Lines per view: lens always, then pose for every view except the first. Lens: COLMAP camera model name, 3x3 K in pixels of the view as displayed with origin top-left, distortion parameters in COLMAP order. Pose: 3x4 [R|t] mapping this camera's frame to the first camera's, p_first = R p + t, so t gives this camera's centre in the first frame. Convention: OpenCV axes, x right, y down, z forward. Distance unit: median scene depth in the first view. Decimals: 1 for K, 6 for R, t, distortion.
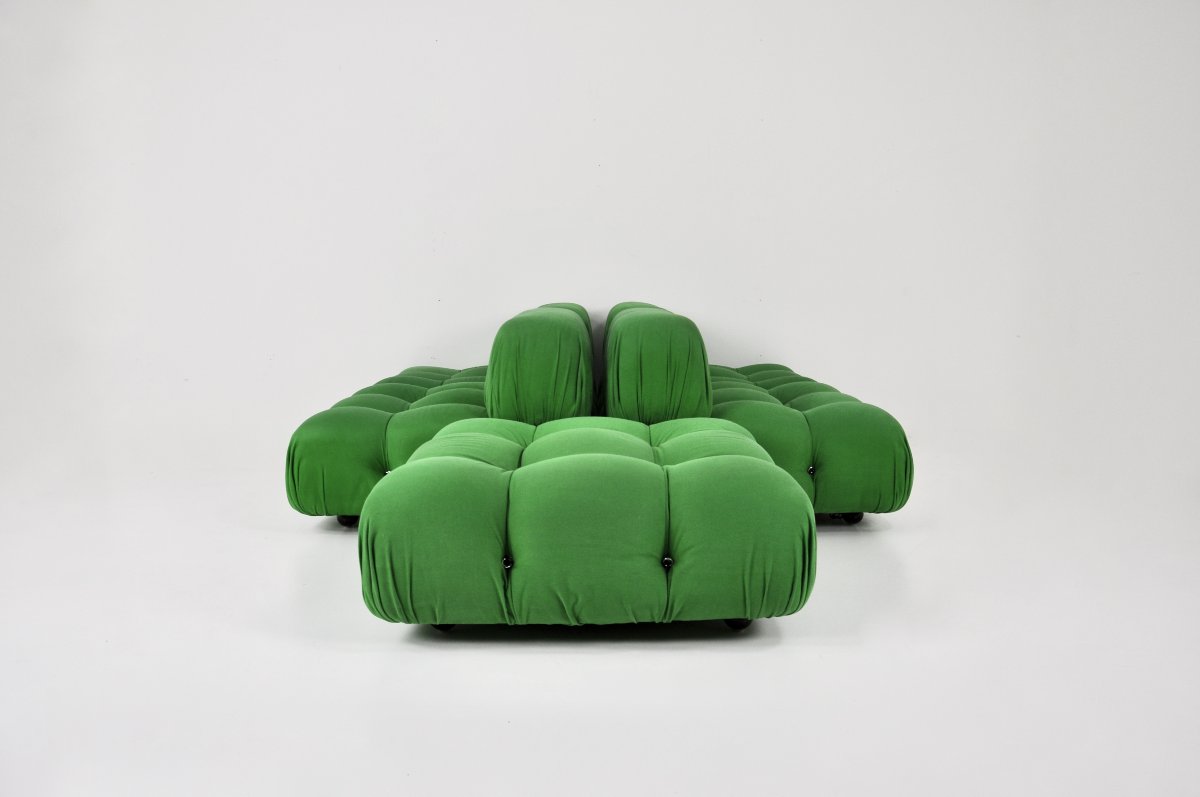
lens RADIAL K [[945.3, 0, 600.0], [0, 945.3, 398.5], [0, 0, 1]] dist [-0.010701, -0.001205]
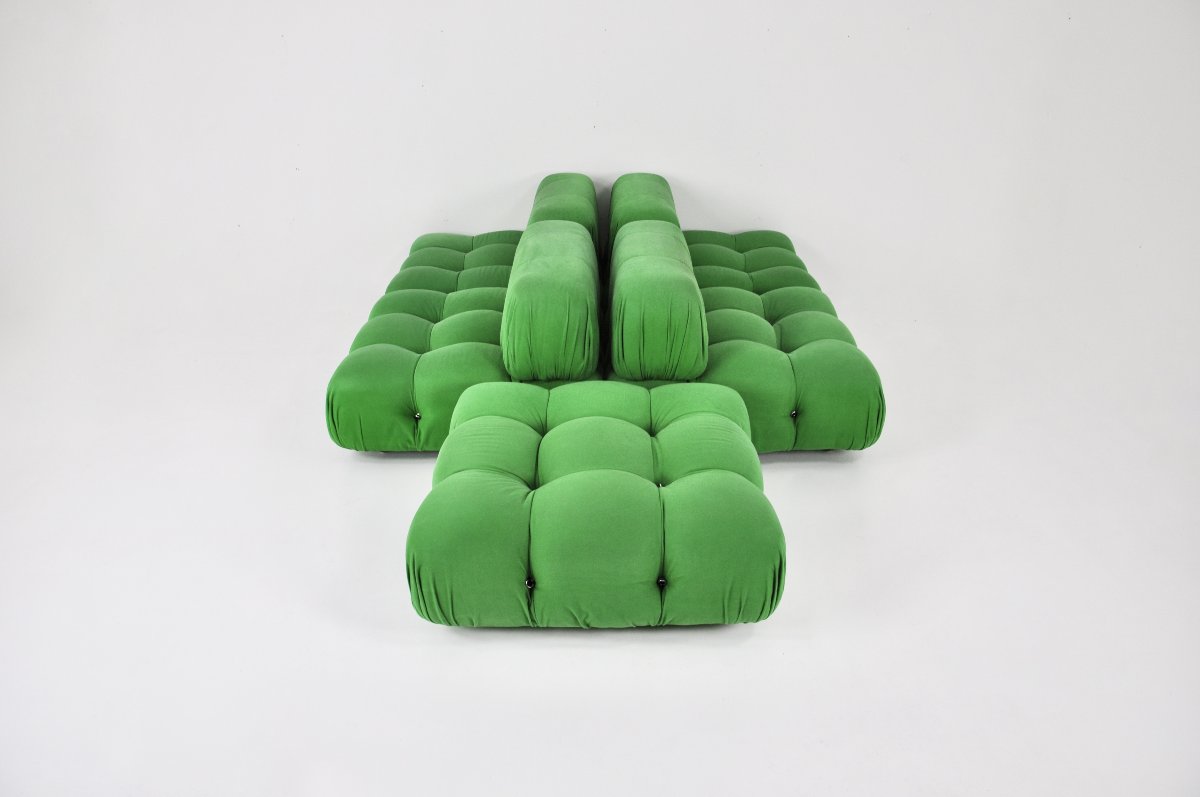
lens RADIAL K [[919.3, 0, 600.0], [0, 919.3, 398.5], [0, 0, 1]] dist [0.003197, 0.000211]
pose [[0.999990, 0.003051, -0.003214, -0.003495], [-0.001957, 0.954715, 0.297515, -0.282763], [0.003977, -0.297505, 0.954712, -0.040475]]
